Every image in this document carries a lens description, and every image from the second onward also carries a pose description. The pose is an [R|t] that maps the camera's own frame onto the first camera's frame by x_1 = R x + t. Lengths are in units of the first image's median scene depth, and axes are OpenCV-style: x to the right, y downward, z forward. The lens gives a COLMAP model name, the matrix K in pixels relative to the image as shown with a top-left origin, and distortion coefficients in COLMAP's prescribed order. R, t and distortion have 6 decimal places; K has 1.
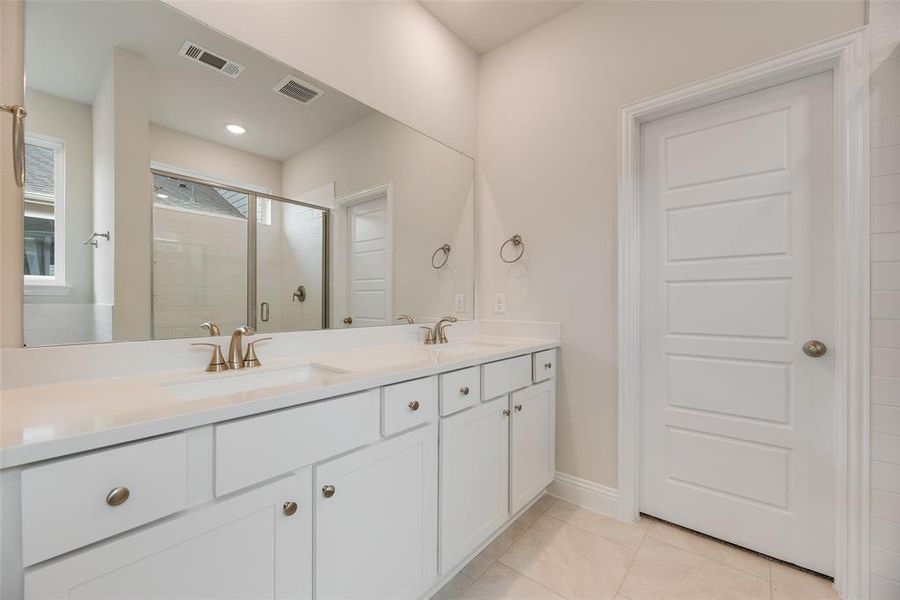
lens RADIAL K [[361.8, 0, 450.6], [0, 361.8, 297.5], [0, 0, 1]] dist [-0.001005, -0.000286]
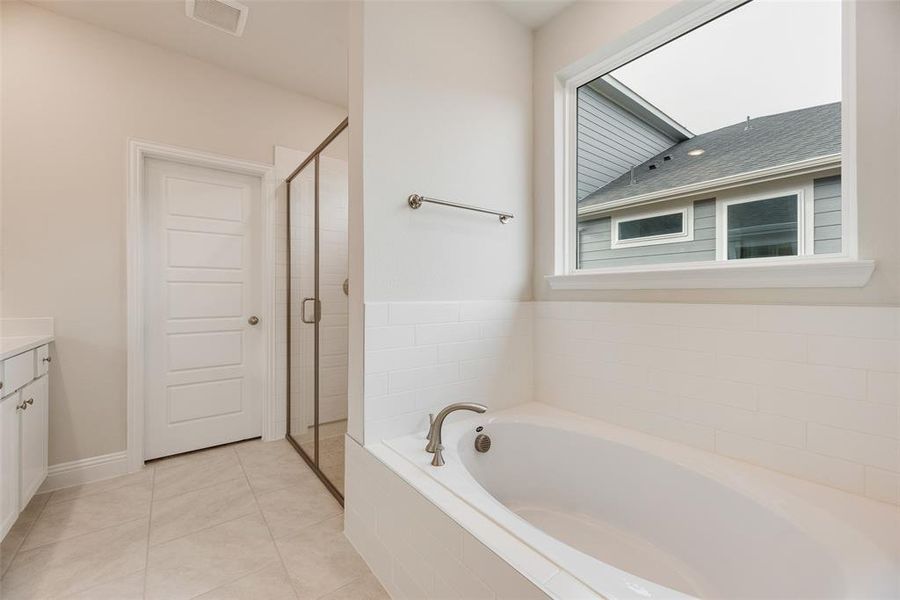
lens RADIAL K [[361.8, 0, 450.6], [0, 361.8, 297.5], [0, 0, 1]] dist [-0.001005, -0.000286]
pose [[0.210819, -0.007537, 0.977496, -0.506297], [-0.003419, 0.999958, 0.008447, 0.000833], [-0.977519, -0.005123, 0.210785, -0.331442]]
